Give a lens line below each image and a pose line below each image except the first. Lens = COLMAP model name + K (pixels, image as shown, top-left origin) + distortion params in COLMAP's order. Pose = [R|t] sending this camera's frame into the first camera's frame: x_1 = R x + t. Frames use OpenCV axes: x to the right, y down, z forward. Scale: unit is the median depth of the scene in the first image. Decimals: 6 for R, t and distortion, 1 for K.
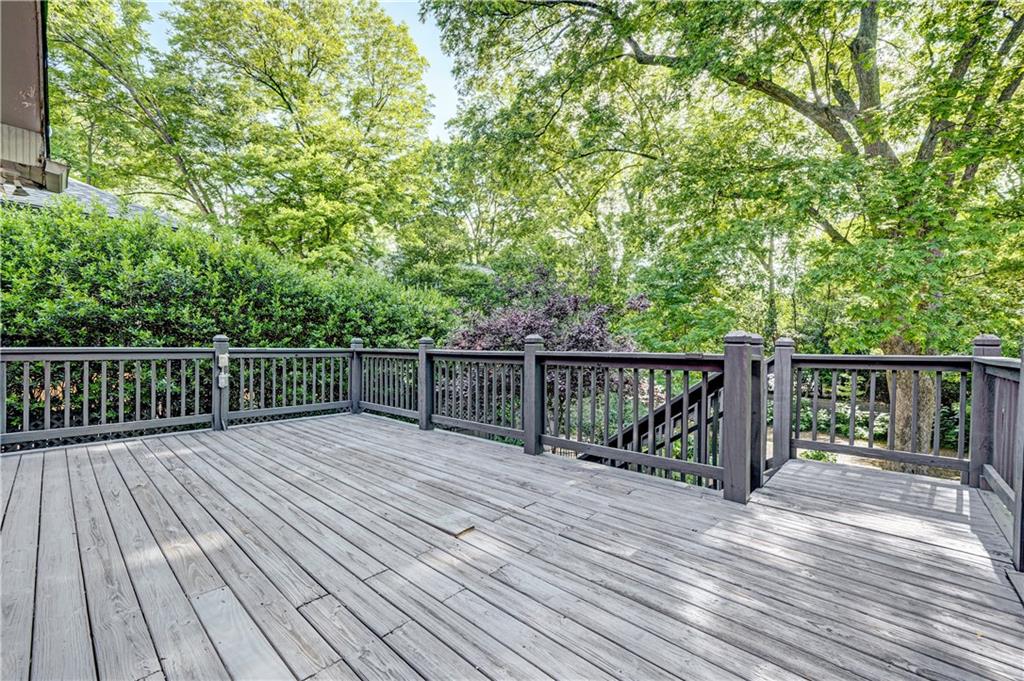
lens RADIAL K [[410.5, 0, 505.5], [0, 410.5, 344.2], [0, 0, 1]] dist [-0.004151, 0.000975]
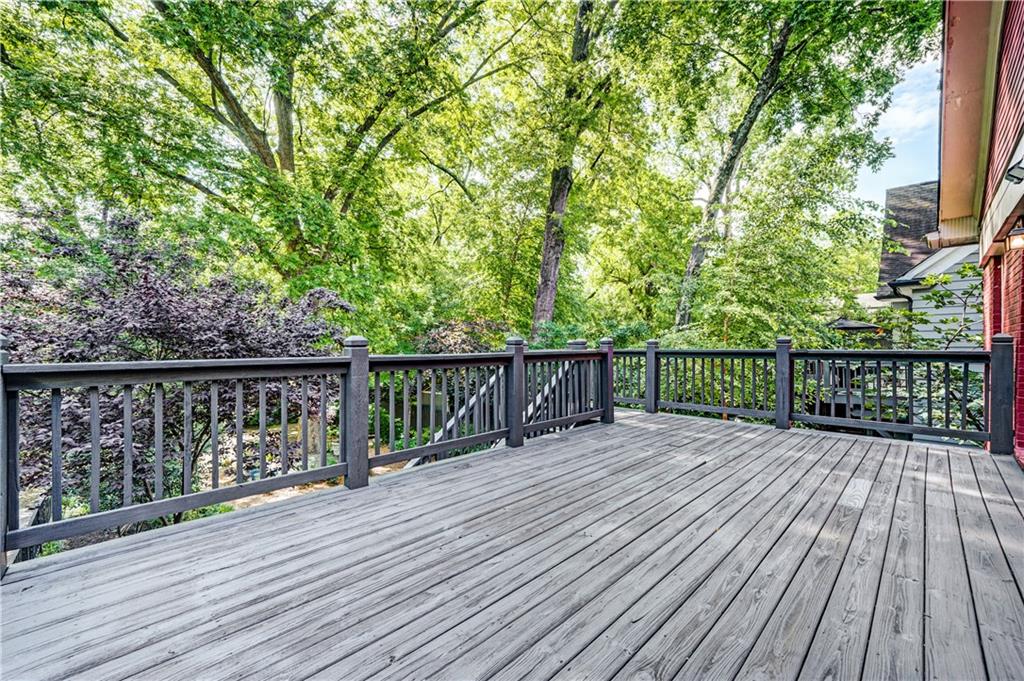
lens RADIAL K [[410.5, 0, 505.0], [0, 410.5, 344.1], [0, 0, 1]] dist [-0.004151, 0.000975]
pose [[0.072155, -0.003623, 0.997387, -1.340470], [0.005220, 0.999981, 0.003255, -0.011995], [-0.997380, 0.004971, 0.072173, 1.240276]]
